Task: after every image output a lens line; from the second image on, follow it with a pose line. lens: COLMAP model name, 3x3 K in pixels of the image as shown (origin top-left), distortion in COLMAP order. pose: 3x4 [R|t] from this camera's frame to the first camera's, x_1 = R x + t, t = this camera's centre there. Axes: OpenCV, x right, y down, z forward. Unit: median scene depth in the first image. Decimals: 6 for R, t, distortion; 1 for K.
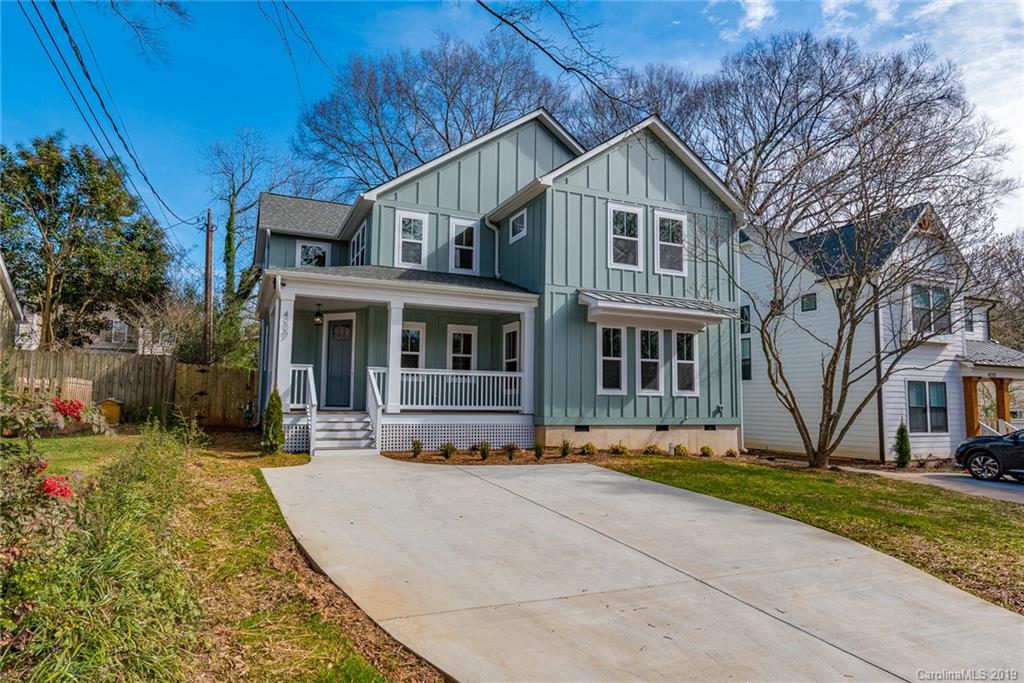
lens RADIAL K [[512.4, 0, 459.6], [0, 512.4, 355.3], [0, 0, 1]] dist [-0.002972, -0.000359]
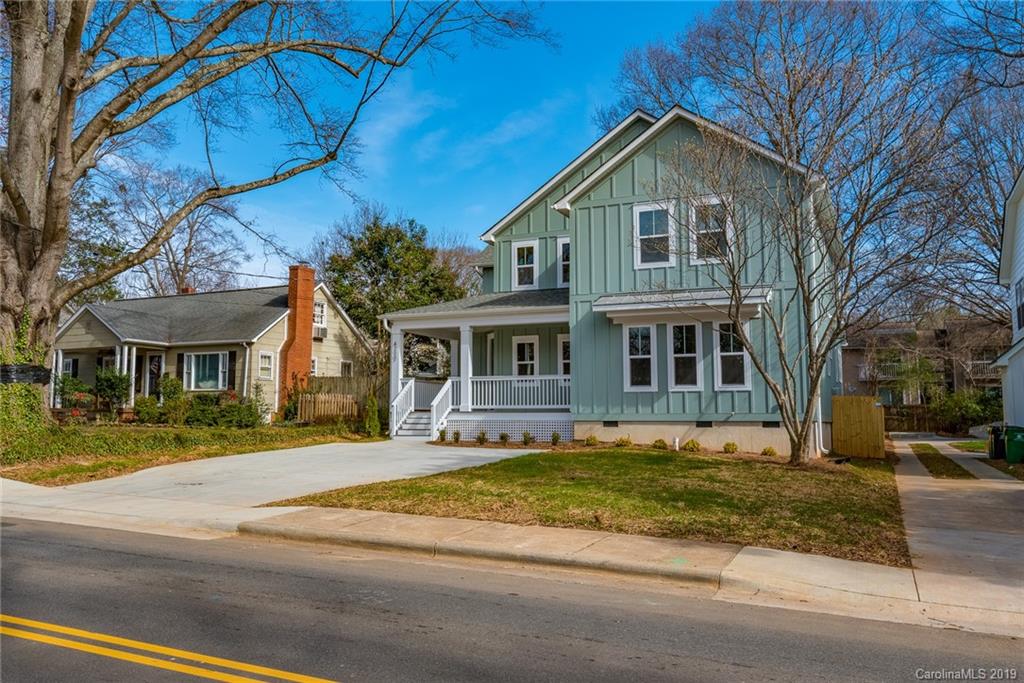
lens RADIAL K [[664.4, 0, 560.7], [0, 664.4, 353.0], [0, 0, 1]] dist [0.005162, 0.000612]
pose [[0.778659, -0.072627, -0.623230, 0.975918], [0.067123, 0.997220, -0.032346, 0.030359], [0.623847, -0.016646, 0.781369, -0.144053]]
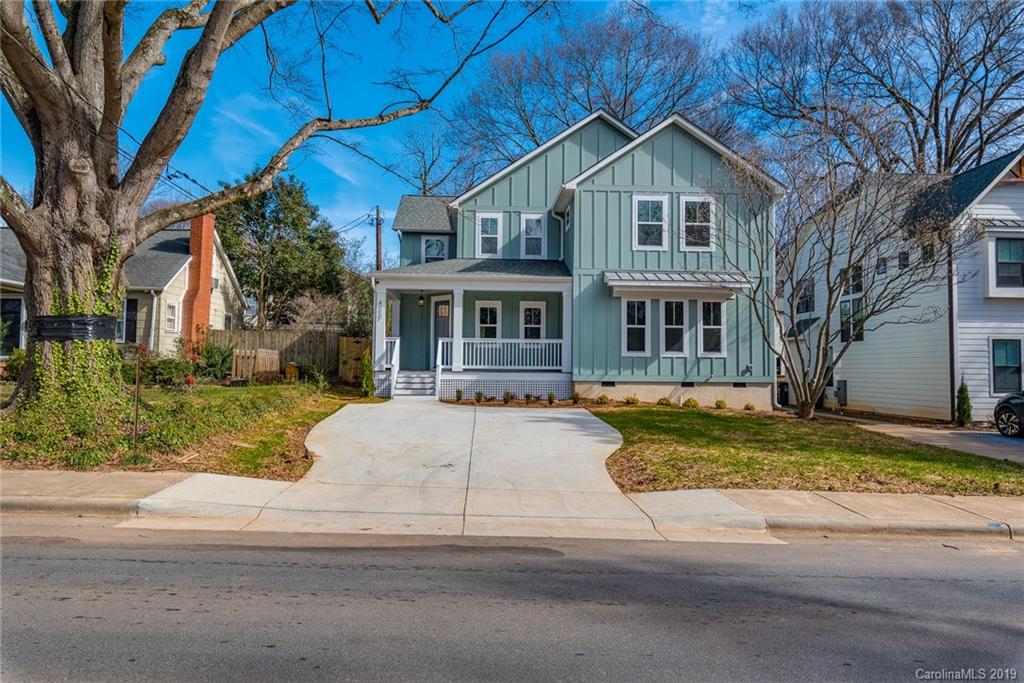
lens RADIAL K [[554.8, 0, 515.8], [0, 554.8, 335.7], [0, 0, 1]] dist [0.001044, -0.000247]
pose [[0.955964, -0.021318, -0.292708, 0.394087], [0.030380, 0.999188, 0.026447, -0.014328], [0.291907, -0.034175, 0.955836, -0.314546]]
